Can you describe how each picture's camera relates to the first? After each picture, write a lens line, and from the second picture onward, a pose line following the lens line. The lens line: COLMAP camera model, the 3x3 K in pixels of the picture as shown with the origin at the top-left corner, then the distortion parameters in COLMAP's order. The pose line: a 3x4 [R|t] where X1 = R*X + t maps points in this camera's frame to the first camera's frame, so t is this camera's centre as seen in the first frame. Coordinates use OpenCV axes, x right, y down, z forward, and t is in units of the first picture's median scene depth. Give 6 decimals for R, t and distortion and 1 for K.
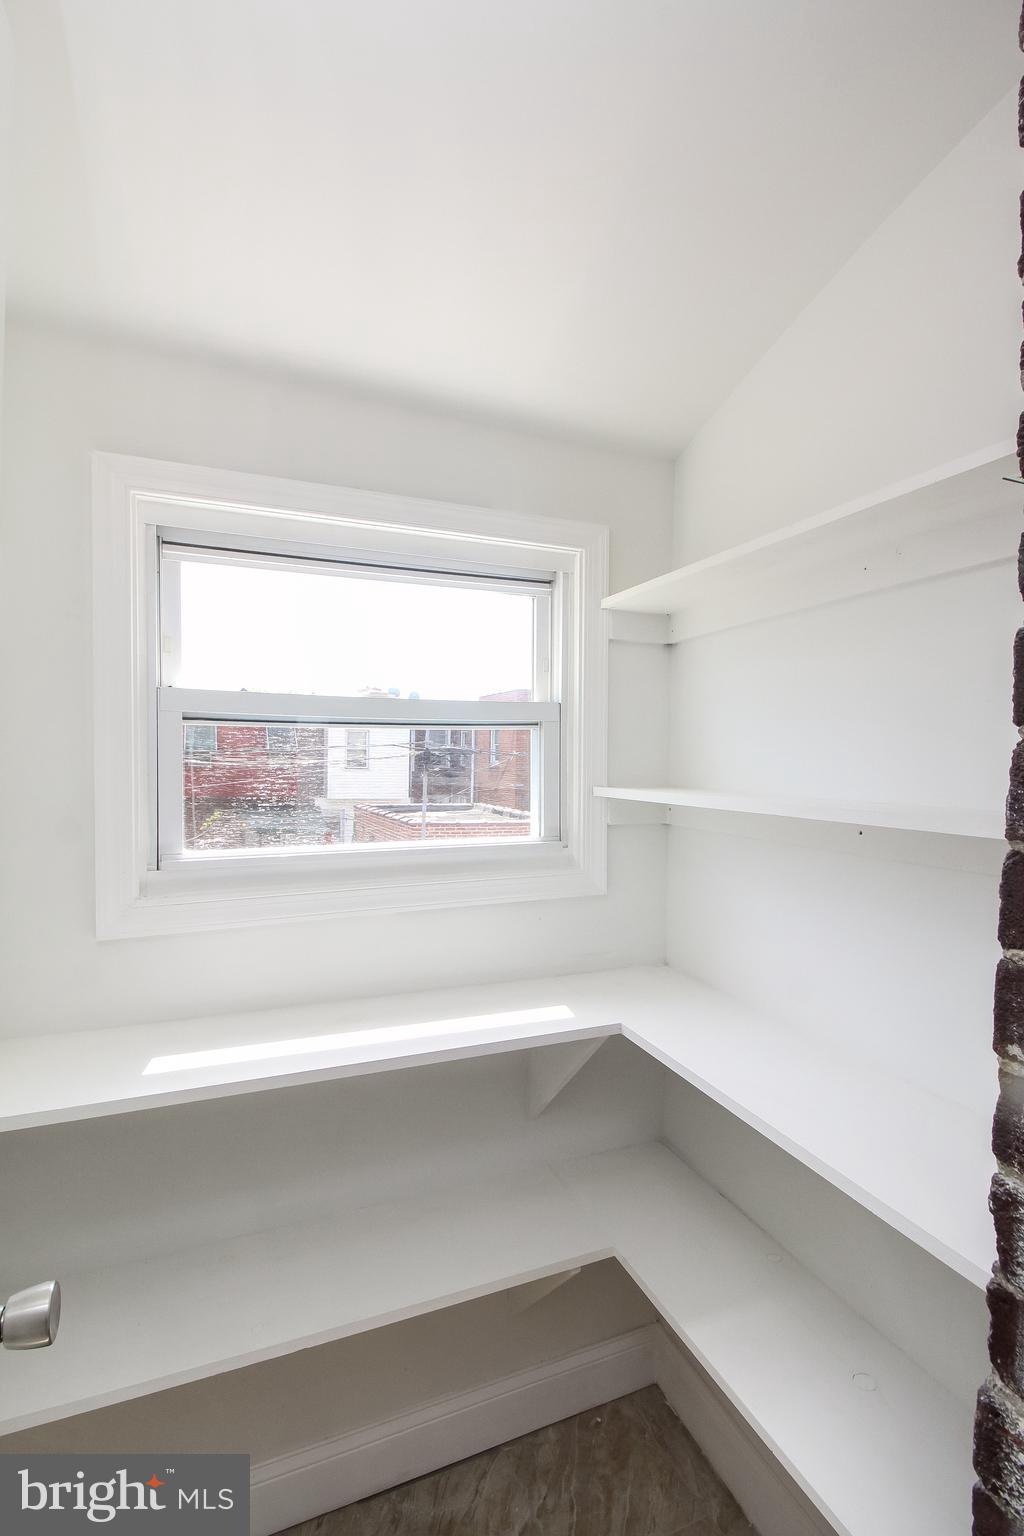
lens RADIAL K [[718.8, 0, 516.2], [0, 718.8, 788.8], [0, 0, 1]] dist [0.000587, -0.001150]
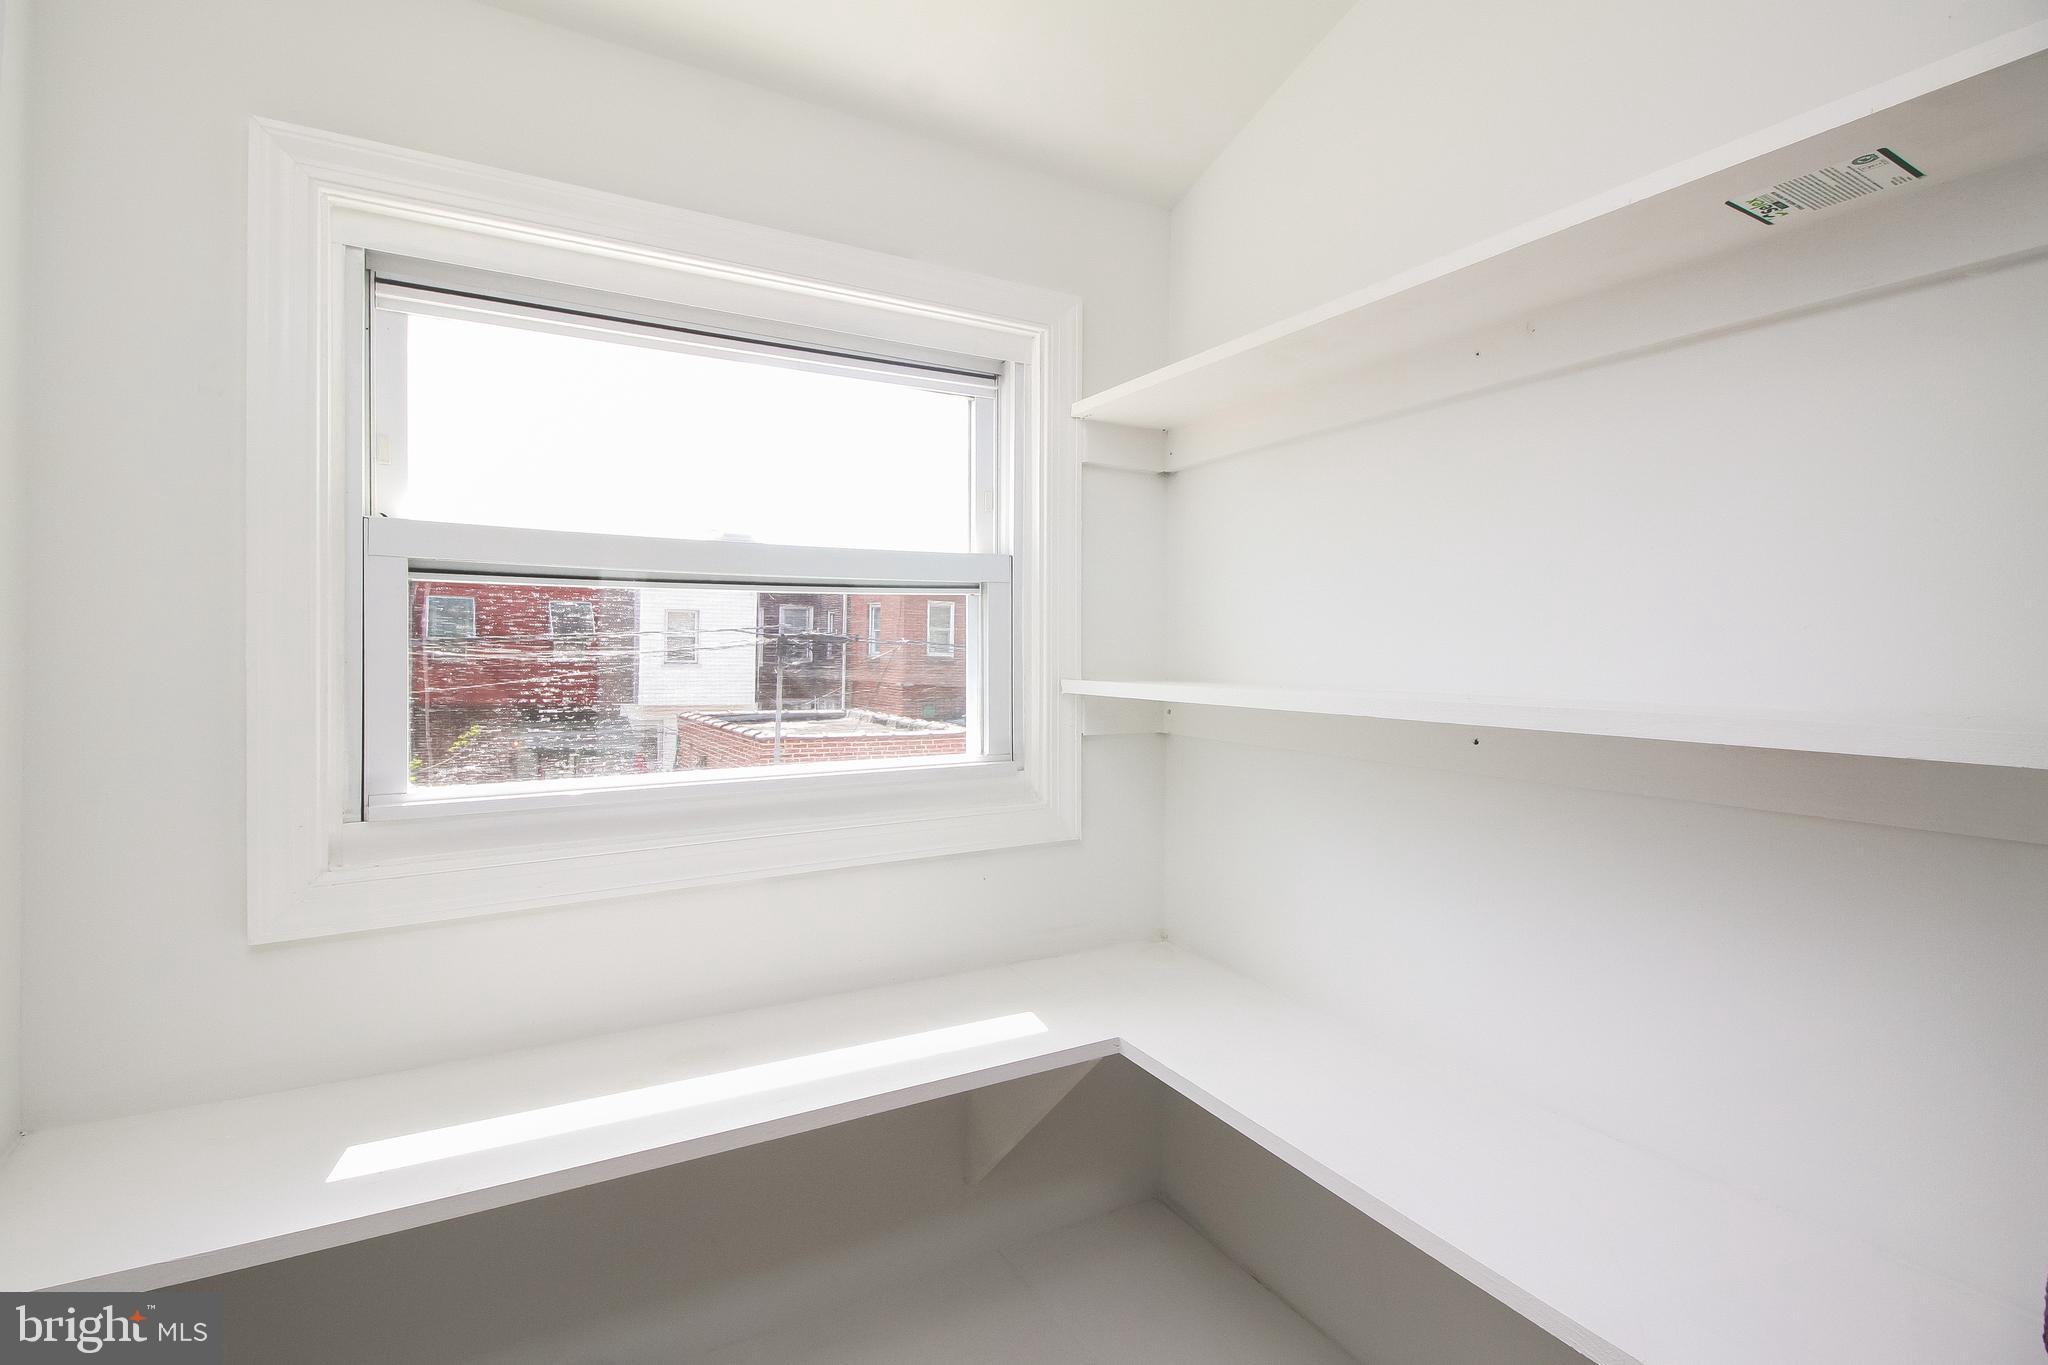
lens RADIAL K [[958.4, 0, 1016.9], [0, 958.4, 664.4], [0, 0, 1]] dist [0.000587, -0.001150]
pose [[0.992712, -0.005194, 0.120403, -0.041963], [0.008314, 0.999642, -0.025427, 0.005643], [-0.120228, 0.026243, 0.992399, 0.110126]]
